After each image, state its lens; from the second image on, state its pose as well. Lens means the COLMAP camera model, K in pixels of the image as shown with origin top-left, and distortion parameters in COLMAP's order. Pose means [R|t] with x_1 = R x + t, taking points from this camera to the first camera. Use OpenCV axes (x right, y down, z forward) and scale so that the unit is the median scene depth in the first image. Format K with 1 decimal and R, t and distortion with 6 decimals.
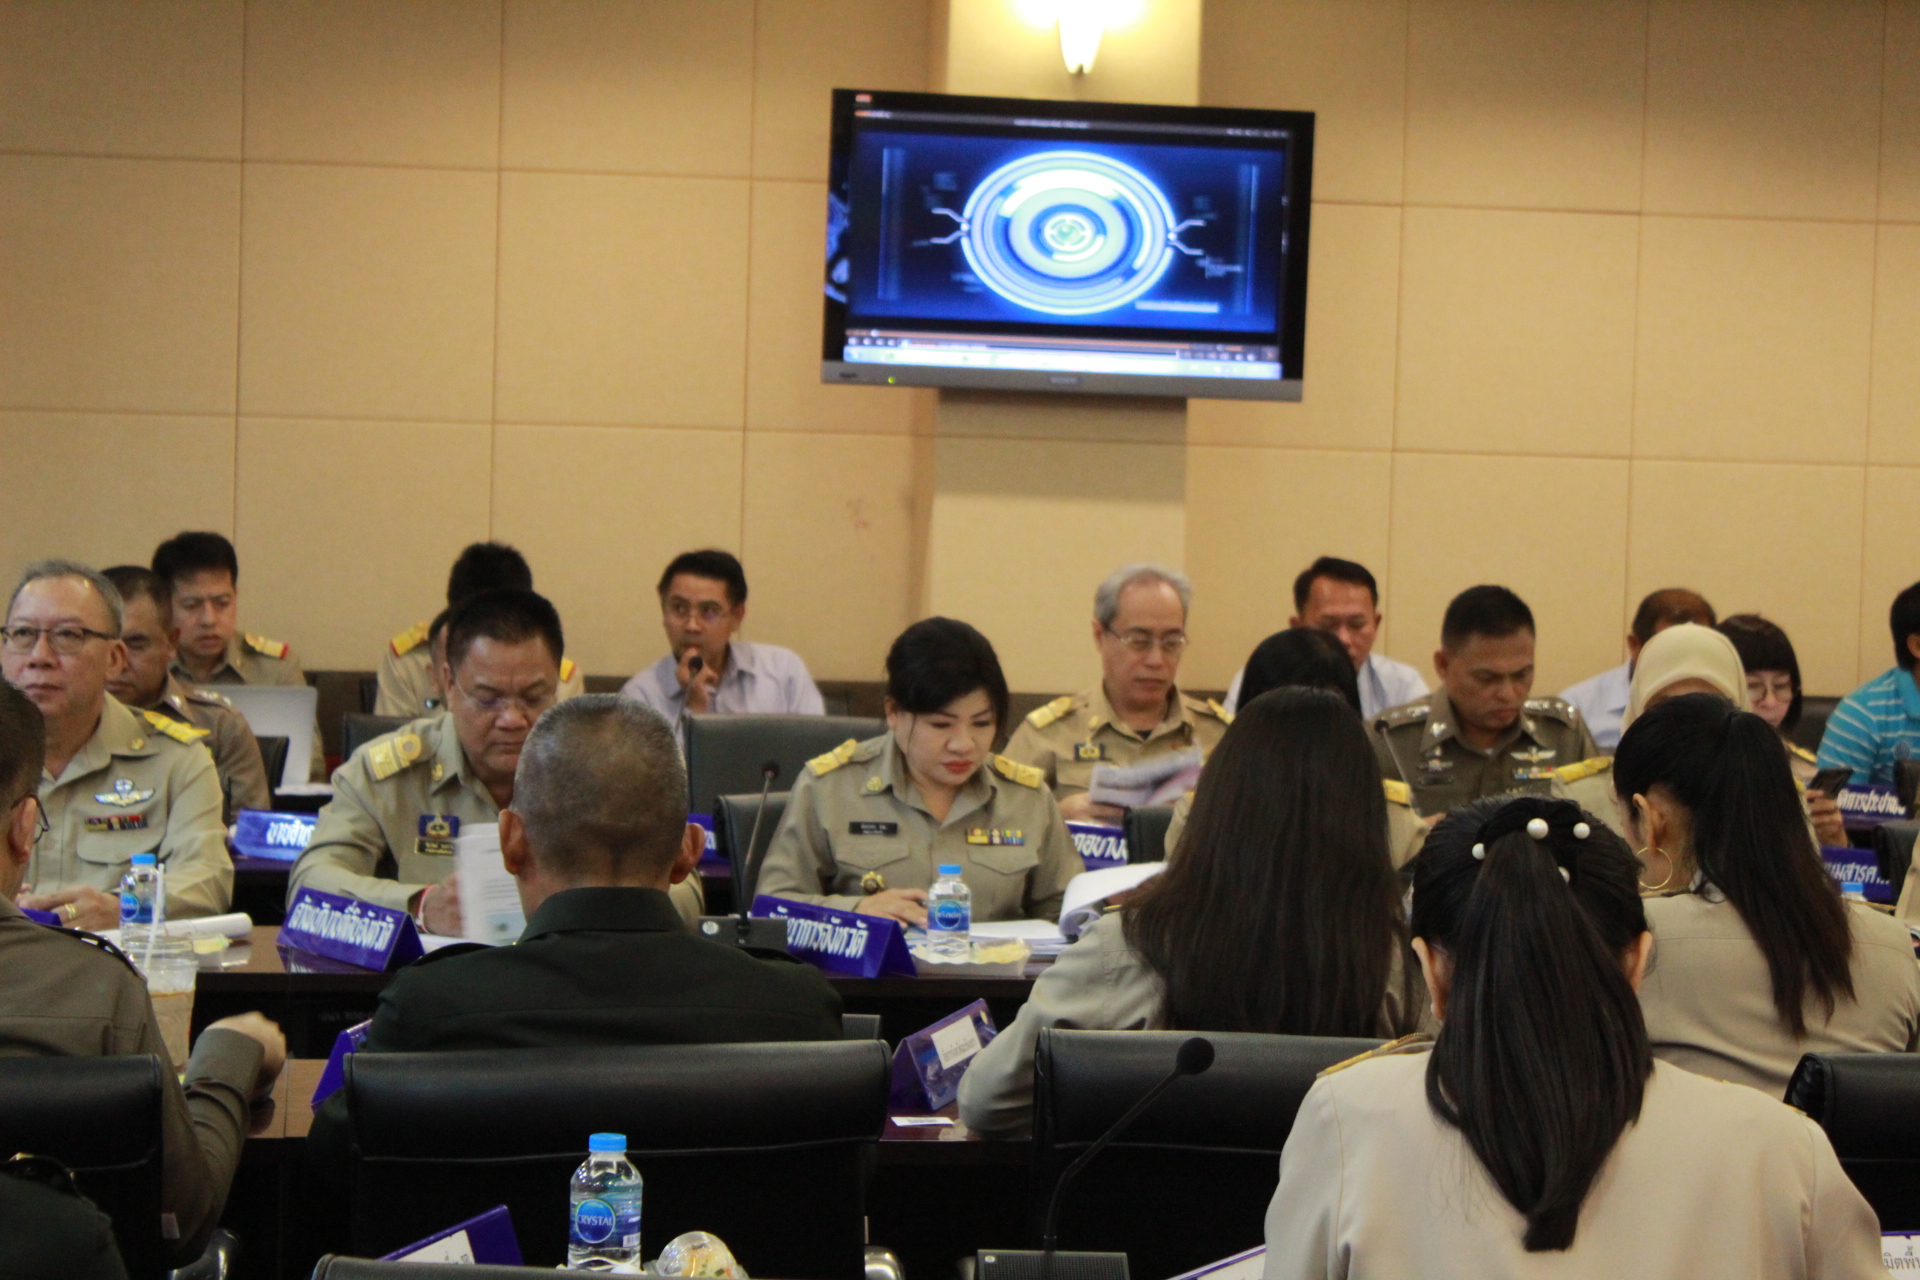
lens RADIAL K [[4788.6, 0, 959.4], [0, 4788.6, 599.8], [0, 0, 1]] dist [-0.057568, 5.649808]
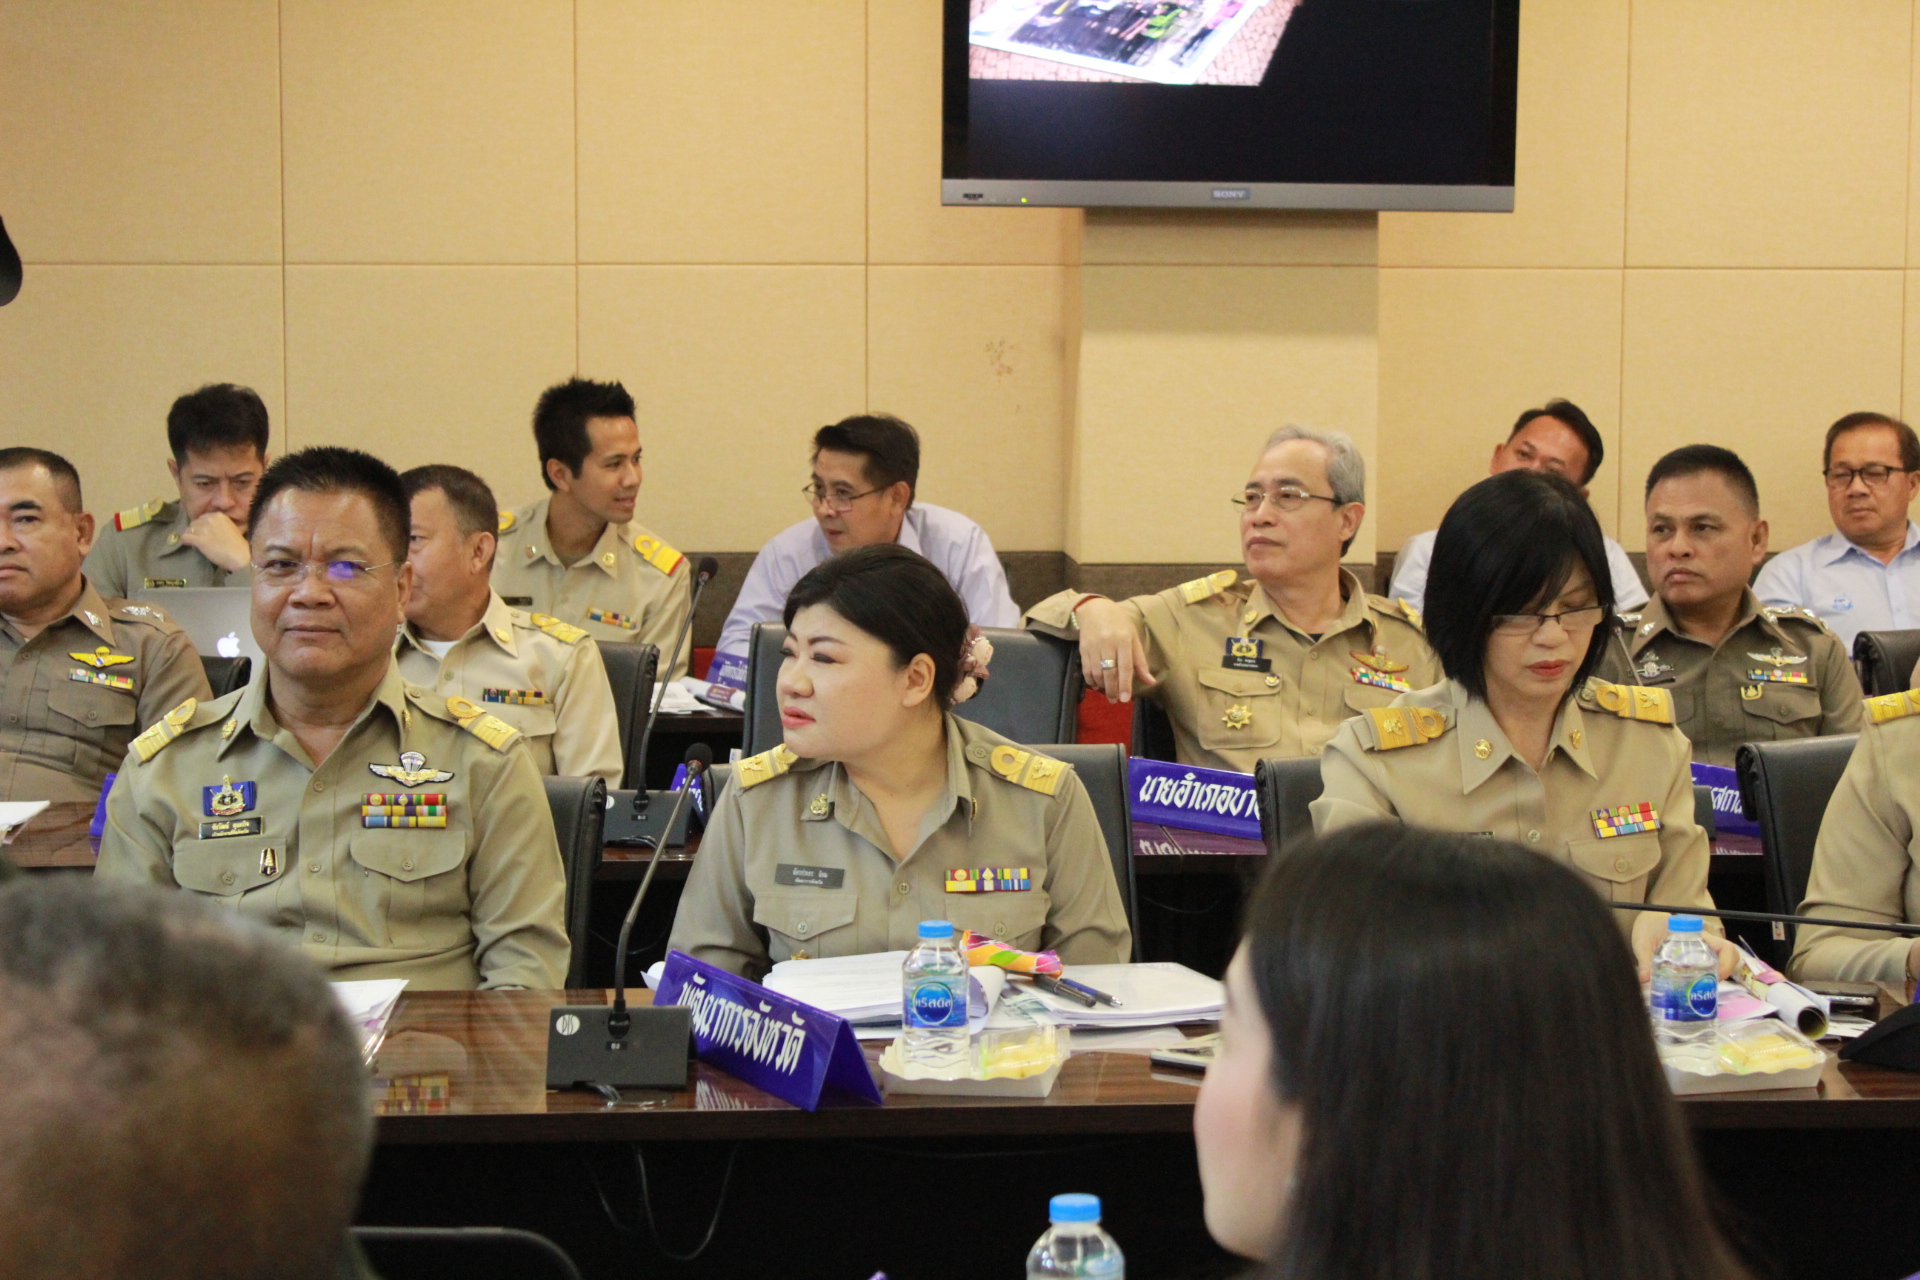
lens RADIAL K [[3810.3, 0, 960.0], [0, 3810.3, 640.0], [0, 0, 1]] dist [0.020307, 0.065018]
pose [[0.996408, -0.020738, -0.082102, 0.028665], [0.025516, 0.998015, 0.057574, -0.007299], [0.080745, -0.059462, 0.994960, 0.328191]]
